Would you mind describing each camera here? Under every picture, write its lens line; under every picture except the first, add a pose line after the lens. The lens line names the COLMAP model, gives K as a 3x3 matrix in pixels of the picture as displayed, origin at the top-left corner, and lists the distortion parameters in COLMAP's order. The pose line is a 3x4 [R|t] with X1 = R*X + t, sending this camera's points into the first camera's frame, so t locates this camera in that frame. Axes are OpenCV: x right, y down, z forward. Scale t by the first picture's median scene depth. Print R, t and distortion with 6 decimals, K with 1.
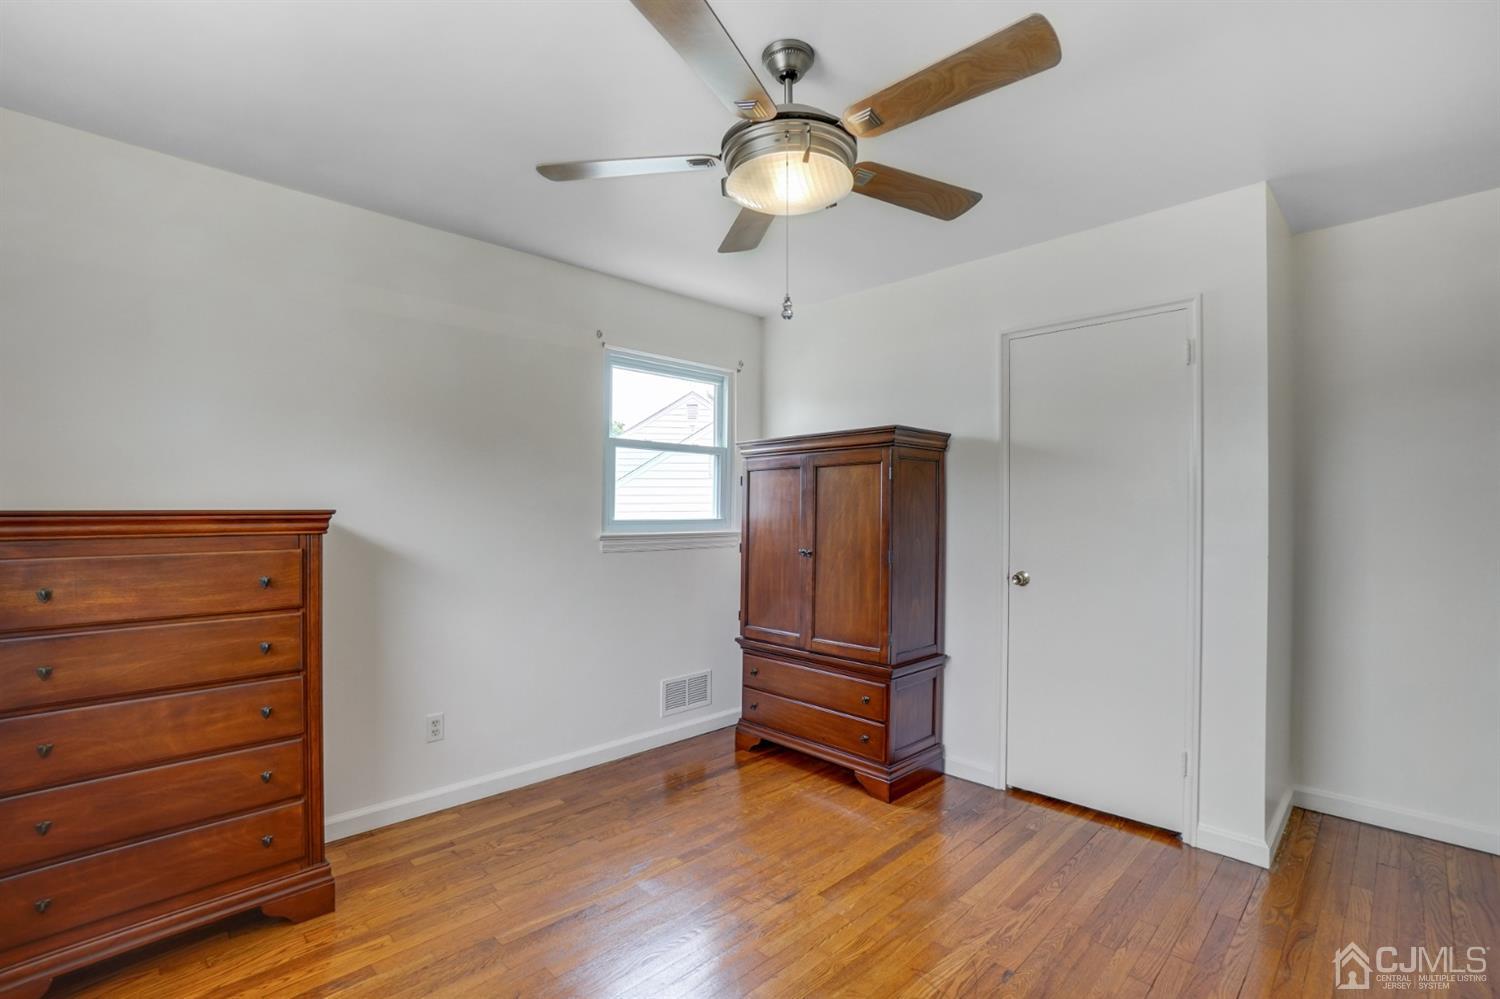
lens RADIAL K [[682.6, 0, 750.1], [0, 682.6, 498.6], [0, 0, 1]] dist [-0.028576, 0.001034]
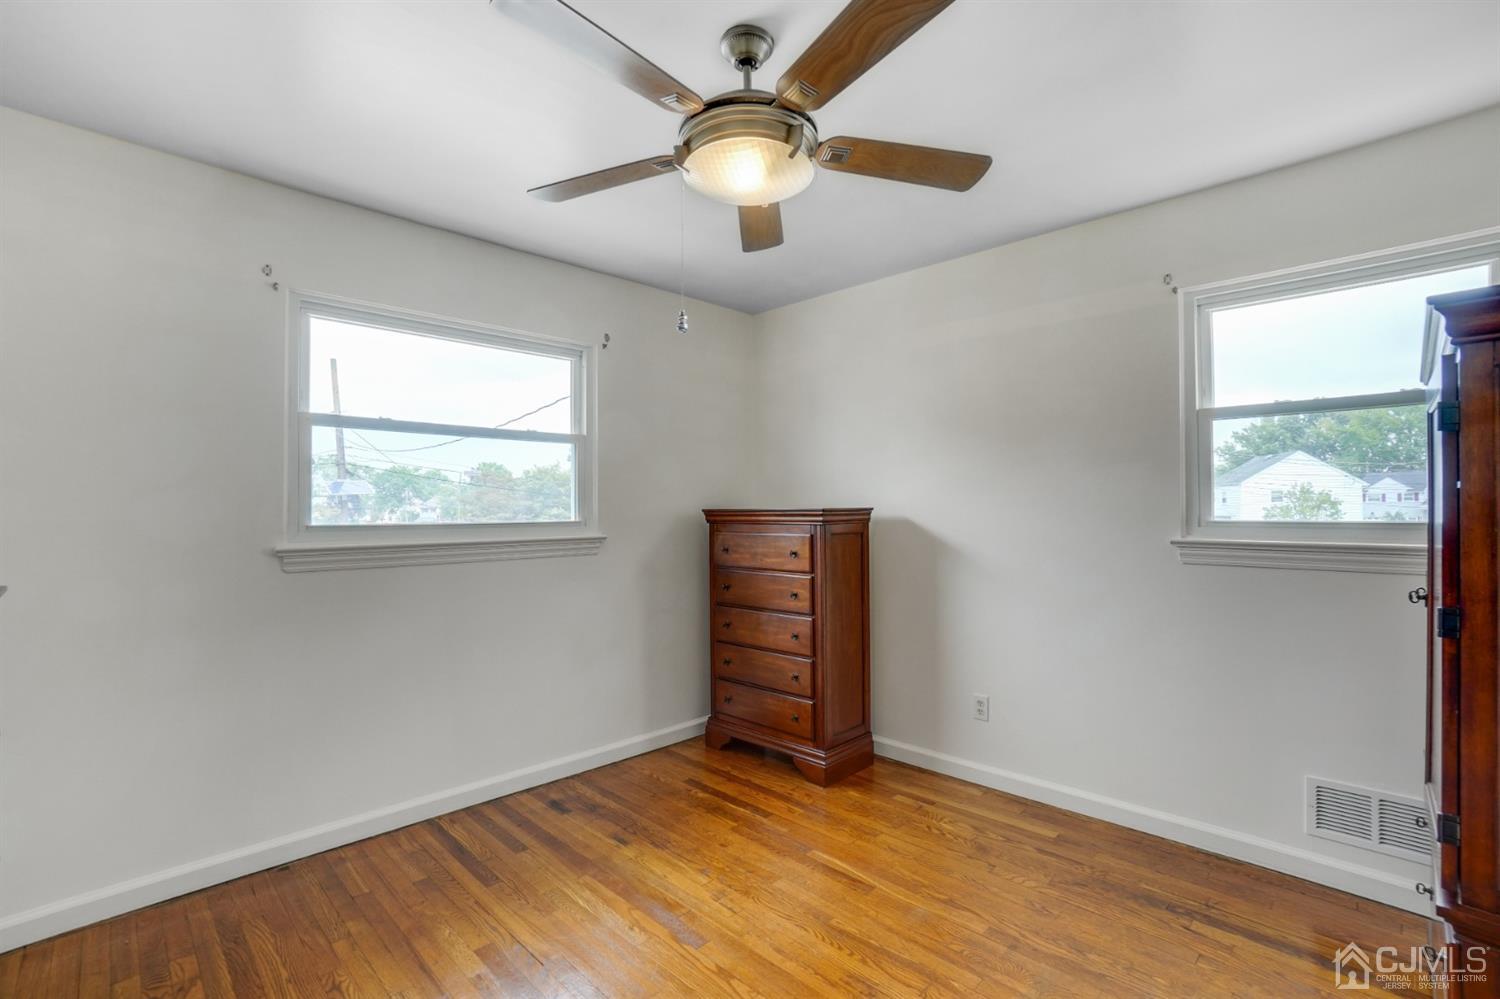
lens RADIAL K [[675.4, 0, 733.4], [0, 675.4, 483.1], [0, 0, 1]] dist [-0.028989, 0.000824]
pose [[0.001057, -0.038981, -0.999239, 0.661437], [0.020939, 0.999022, -0.038951, 0.011992], [0.999780, -0.020881, 0.001873, 0.637955]]
